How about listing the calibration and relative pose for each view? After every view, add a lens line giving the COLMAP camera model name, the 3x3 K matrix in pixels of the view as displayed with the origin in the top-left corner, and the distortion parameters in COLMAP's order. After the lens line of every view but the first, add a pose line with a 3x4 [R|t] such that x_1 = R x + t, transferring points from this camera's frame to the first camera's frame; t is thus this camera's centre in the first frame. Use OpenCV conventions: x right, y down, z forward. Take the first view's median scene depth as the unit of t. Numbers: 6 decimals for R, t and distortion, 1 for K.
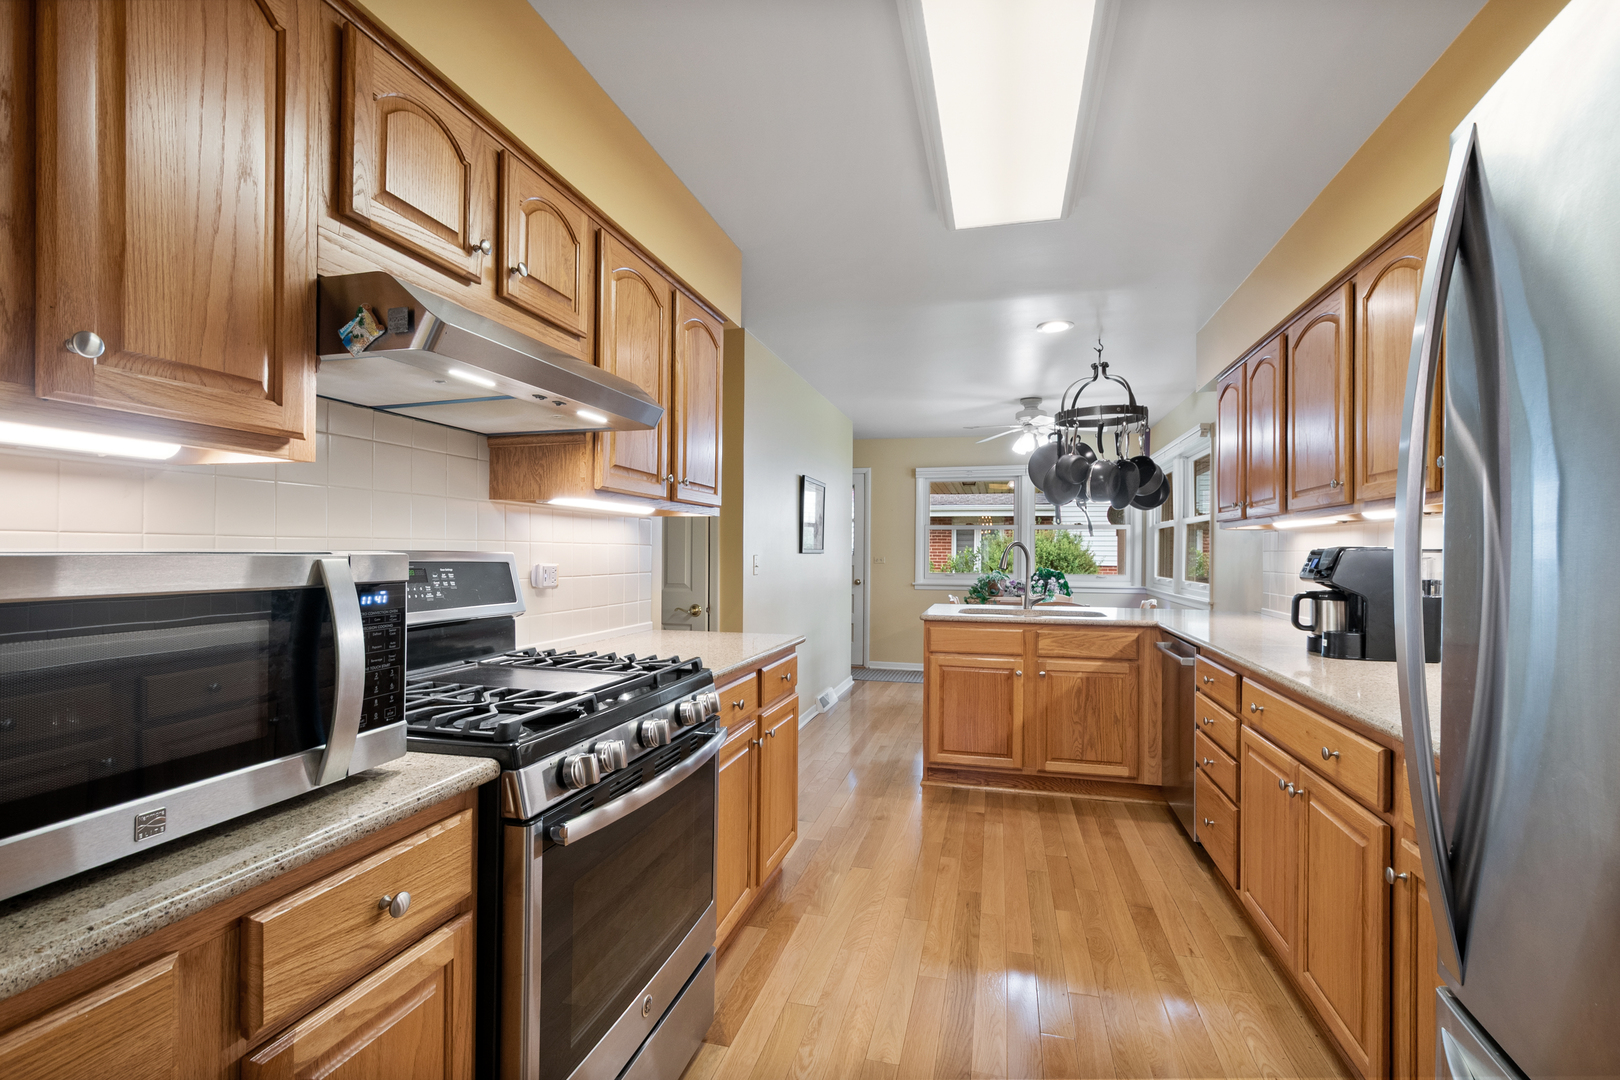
lens RADIAL K [[705.0, 0, 819.5], [0, 705.0, 550.9], [0, 0, 1]] dist [0.003738, -0.000164]
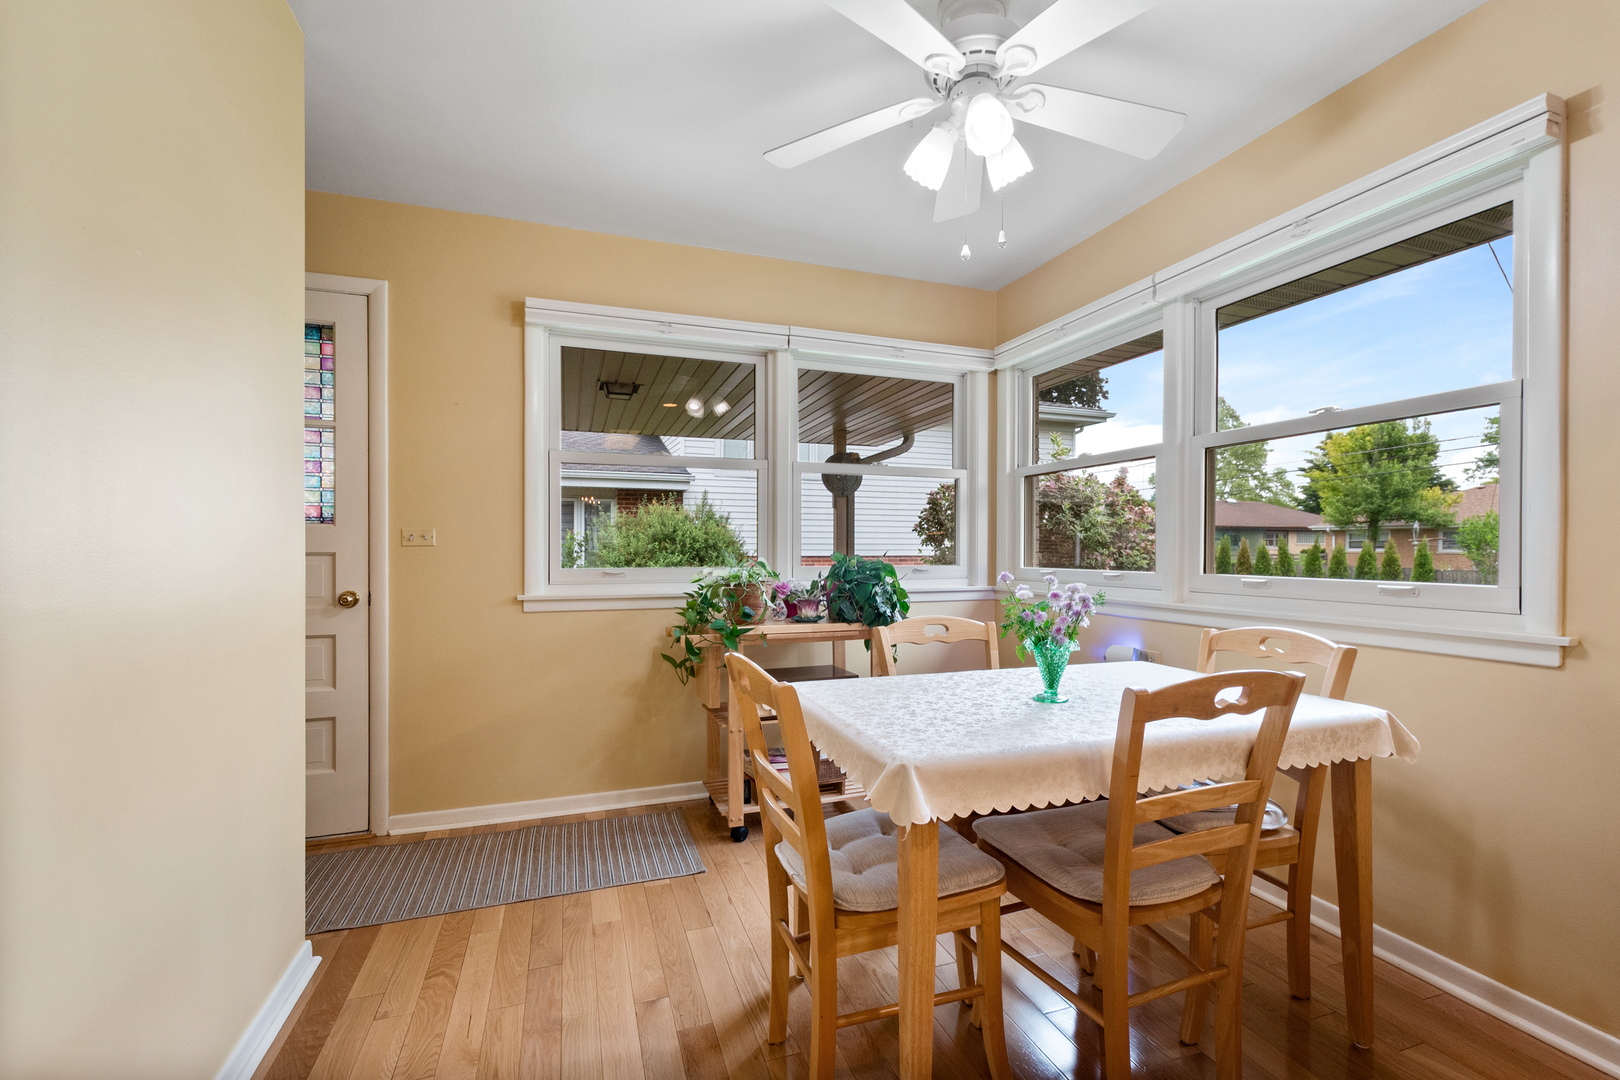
lens RADIAL K [[705.0, 0, 819.5], [0, 705.0, 550.9], [0, 0, 1]] dist [0.003738, -0.000164]
pose [[0.823186, -0.003387, 0.567761, 0.048951], [-0.000405, 0.999978, 0.006551, 0.018069], [-0.567771, -0.005623, 0.823167, 0.584263]]
